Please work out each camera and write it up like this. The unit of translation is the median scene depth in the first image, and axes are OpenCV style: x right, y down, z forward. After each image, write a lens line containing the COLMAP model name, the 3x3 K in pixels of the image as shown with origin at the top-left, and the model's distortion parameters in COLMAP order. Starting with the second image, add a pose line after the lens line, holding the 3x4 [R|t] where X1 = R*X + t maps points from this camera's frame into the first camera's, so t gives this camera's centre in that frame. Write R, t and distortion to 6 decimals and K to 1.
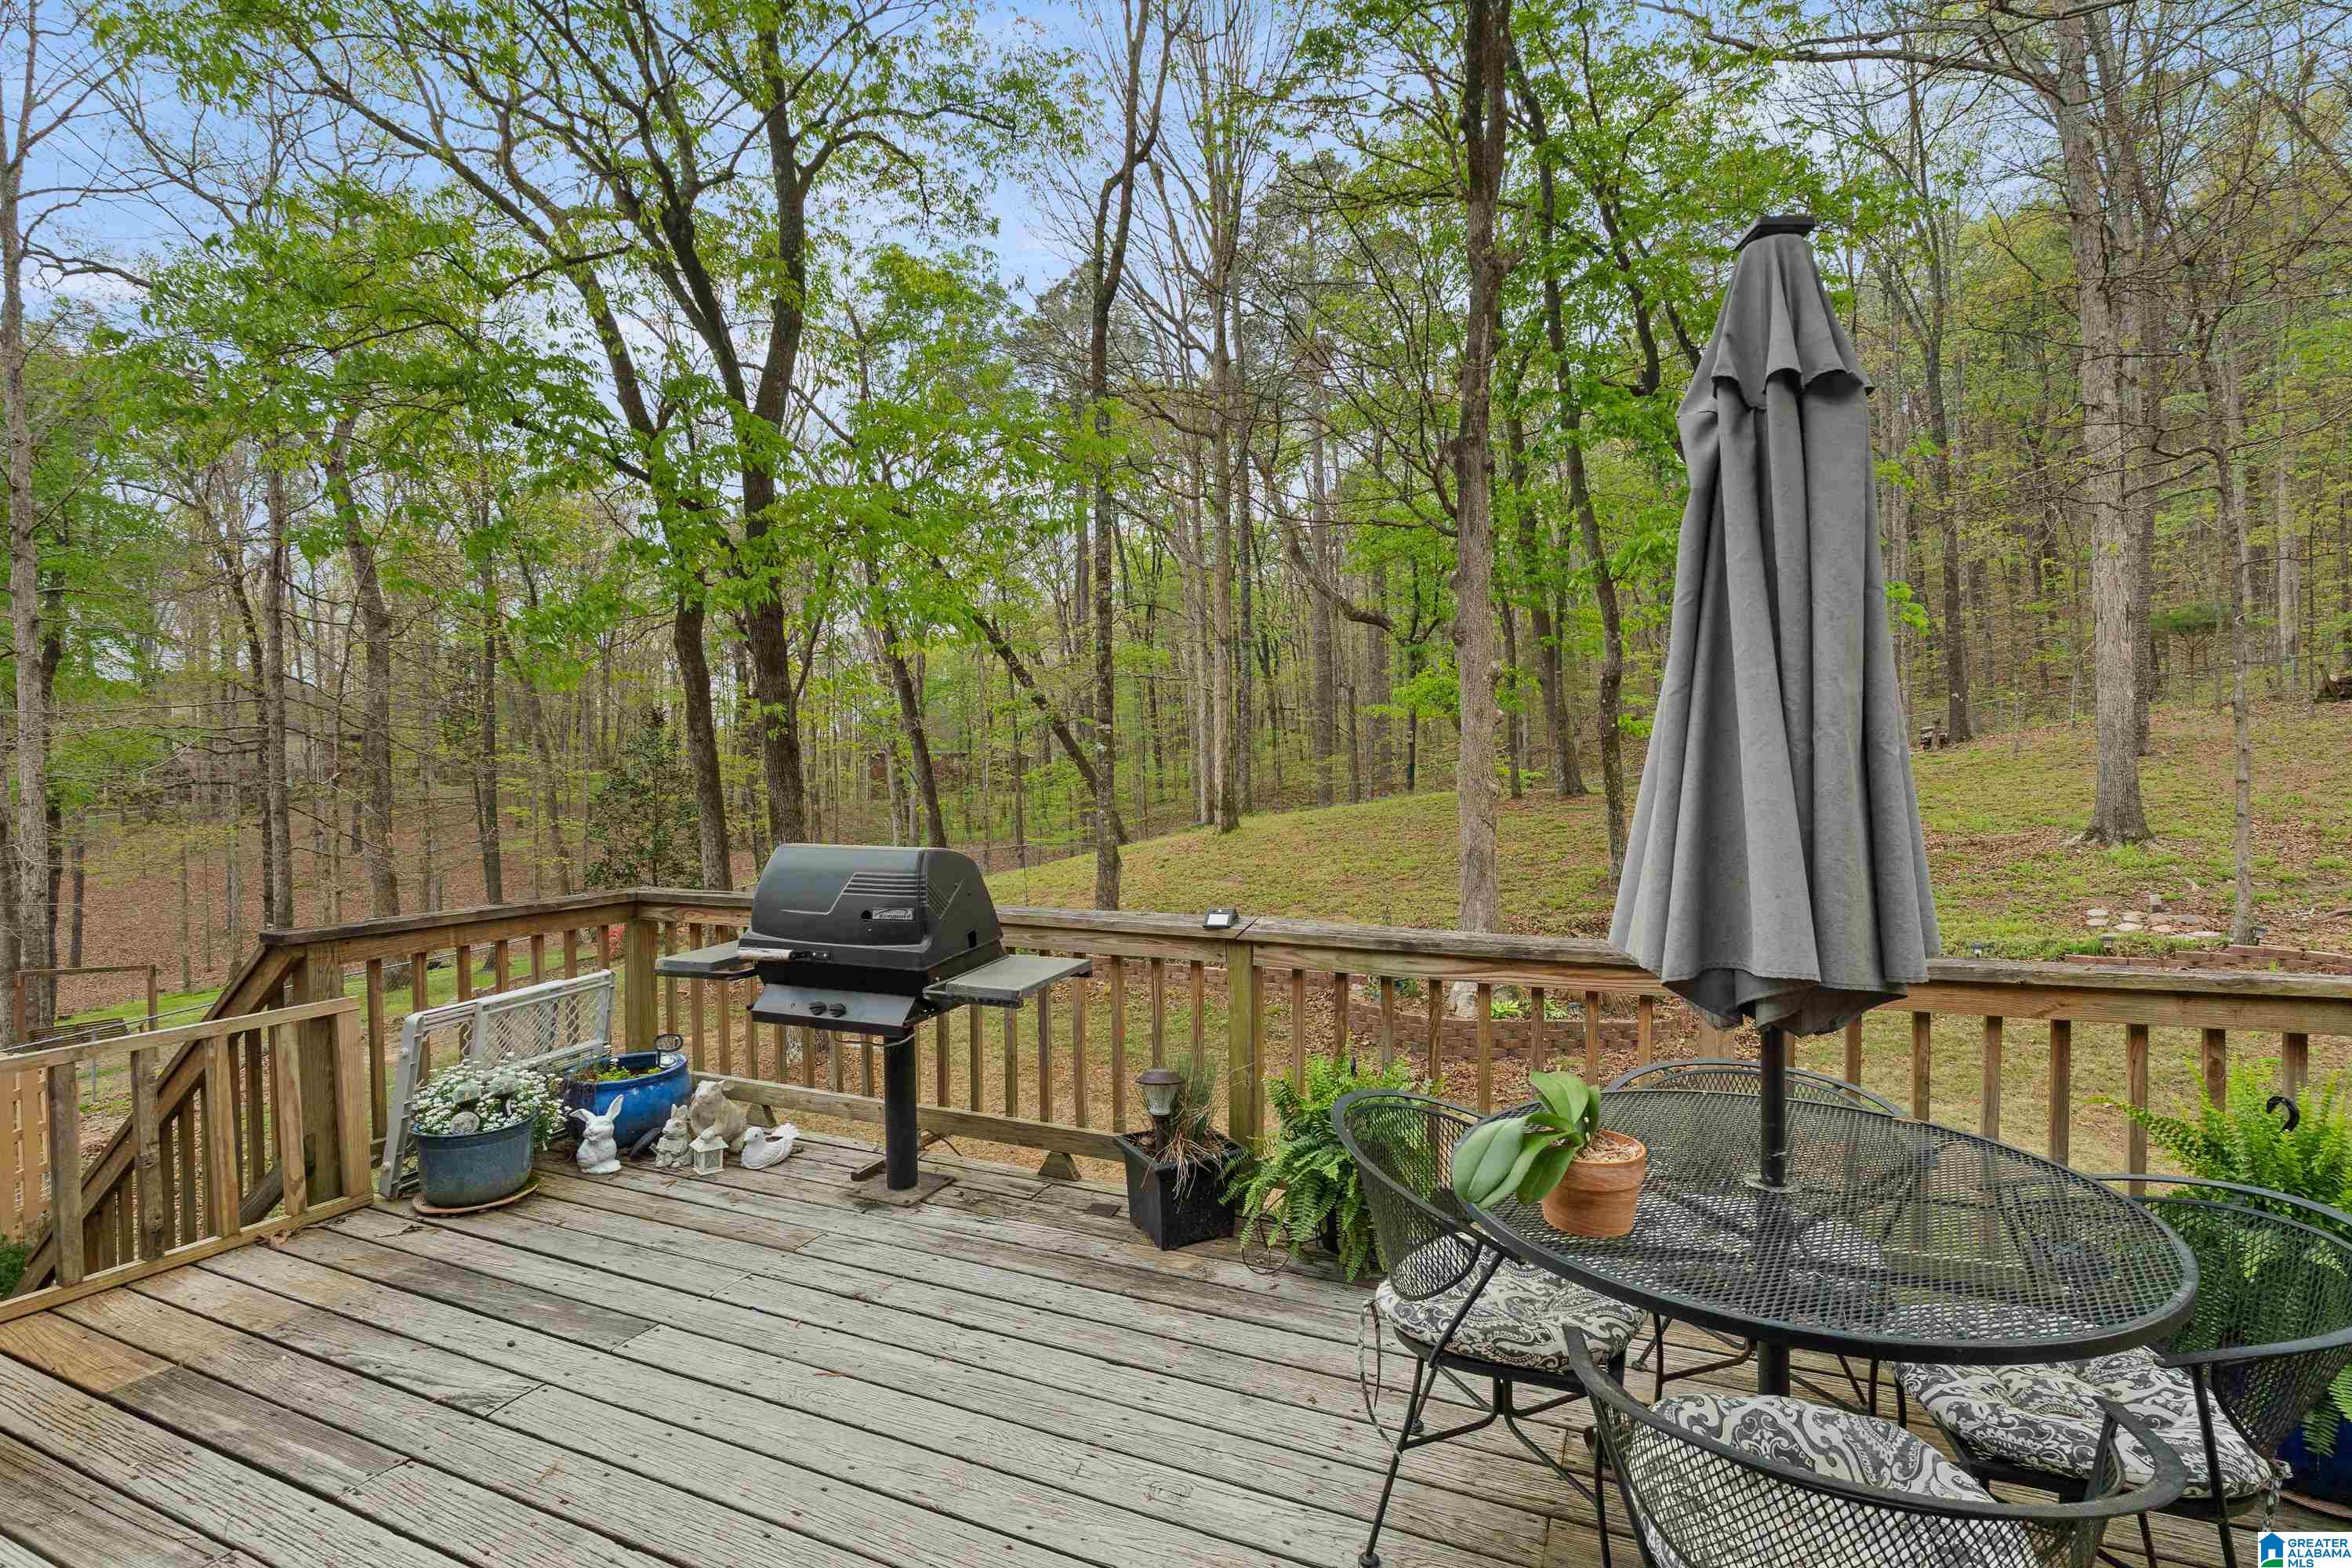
lens RADIAL K [[1038.0, 0, 1223.7], [0, 1038.0, 806.4], [0, 0, 1]] dist [0.000826, 0.000273]
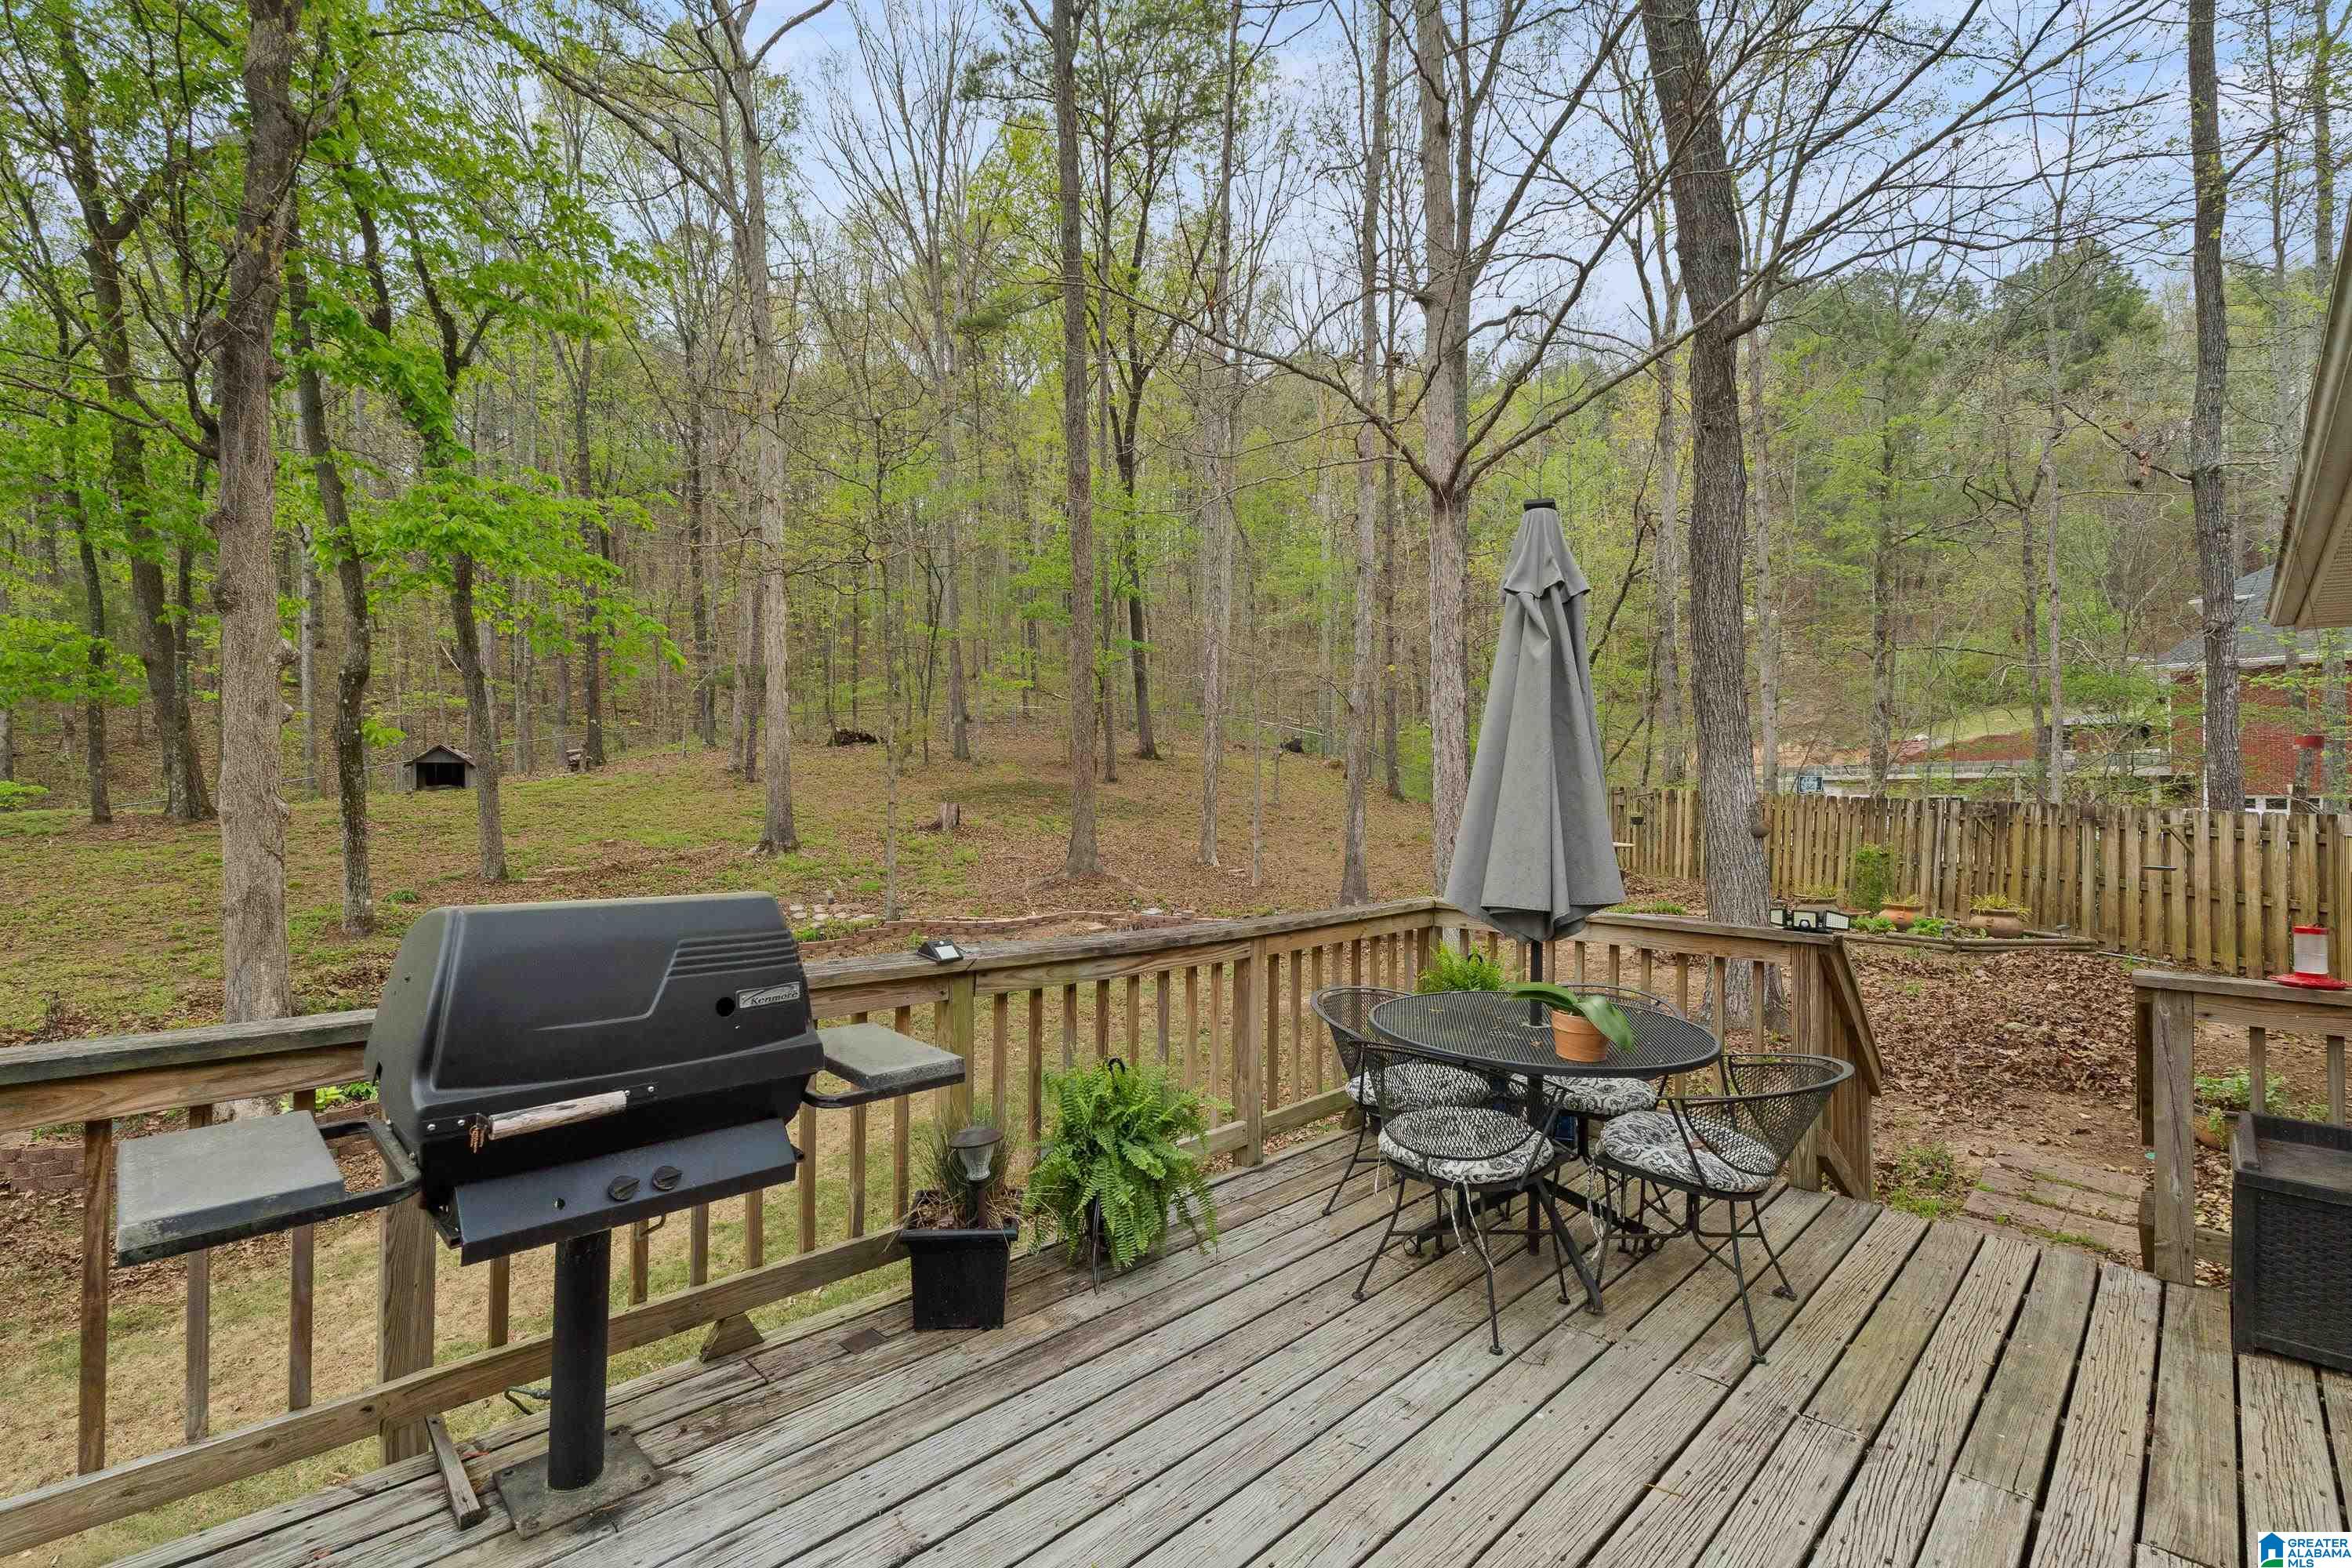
lens RADIAL K [[1038.0, 0, 1184.7], [0, 1038.0, 776.8], [0, 0, 1]] dist [0.000826, 0.000273]
pose [[0.392521, 0.027606, 0.919329, -0.733011], [0.016938, 0.999163, -0.037235, -0.005358], [-0.919587, 0.030188, 0.391725, 0.441216]]
